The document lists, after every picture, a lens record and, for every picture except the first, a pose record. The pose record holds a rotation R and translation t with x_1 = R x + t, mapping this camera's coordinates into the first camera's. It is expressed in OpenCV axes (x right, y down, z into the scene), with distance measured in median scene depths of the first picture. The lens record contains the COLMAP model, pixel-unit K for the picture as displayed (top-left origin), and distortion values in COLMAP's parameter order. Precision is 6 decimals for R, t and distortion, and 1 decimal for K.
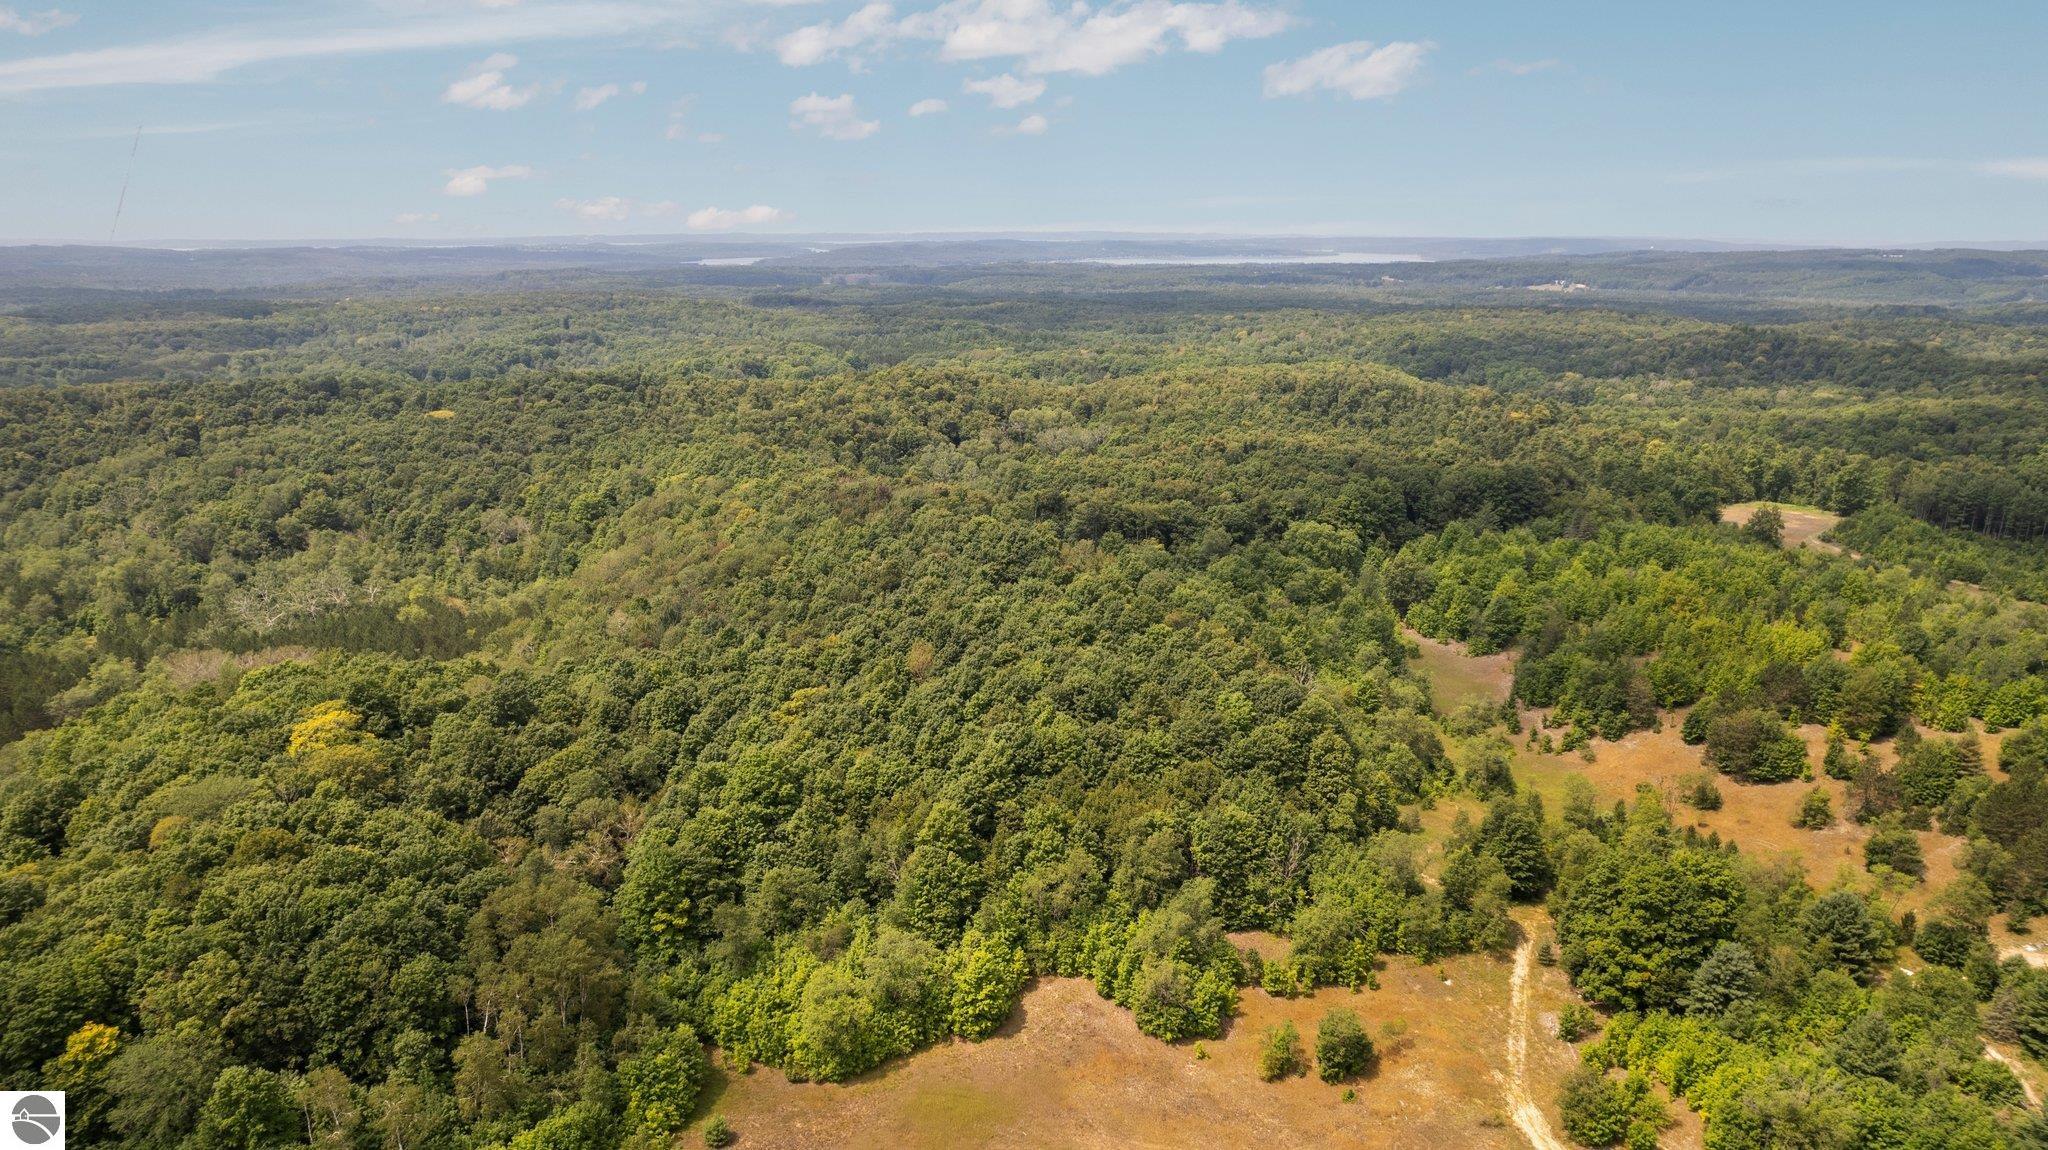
lens RADIAL K [[1373.4, 0, 1057.8], [0, 1373.4, 574.5], [0, 0, 1]] dist [-0.076833, 0.073918]
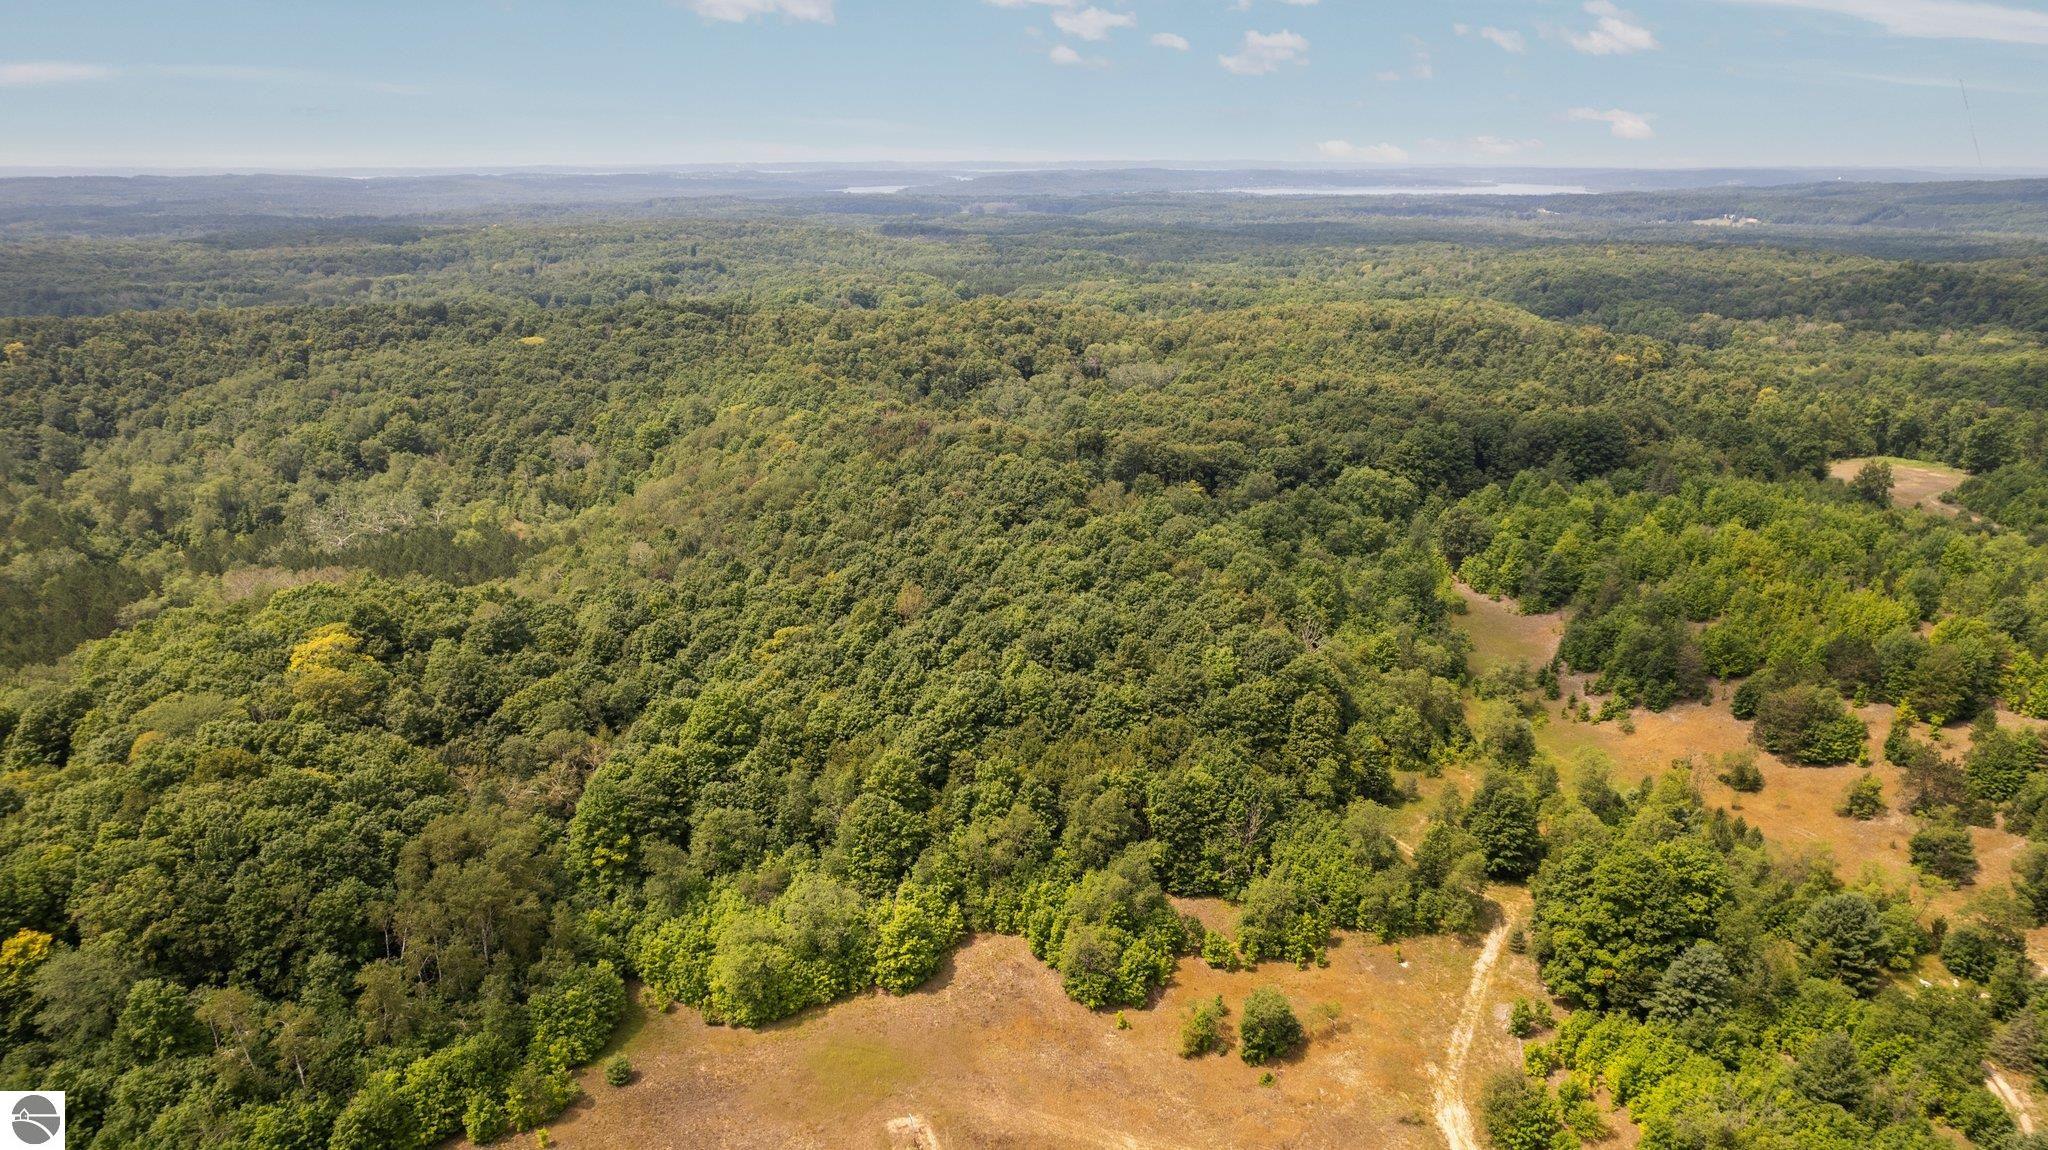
lens RADIAL K [[1373.4, 0, 1057.8], [0, 1373.4, 574.5], [0, 0, 1]] dist [-0.076833, 0.073918]
pose [[0.993890, 0.031760, -0.105707, 0.117046], [-0.026527, 0.998369, 0.050547, -0.010200], [0.107140, -0.047434, 0.993112, 0.039824]]
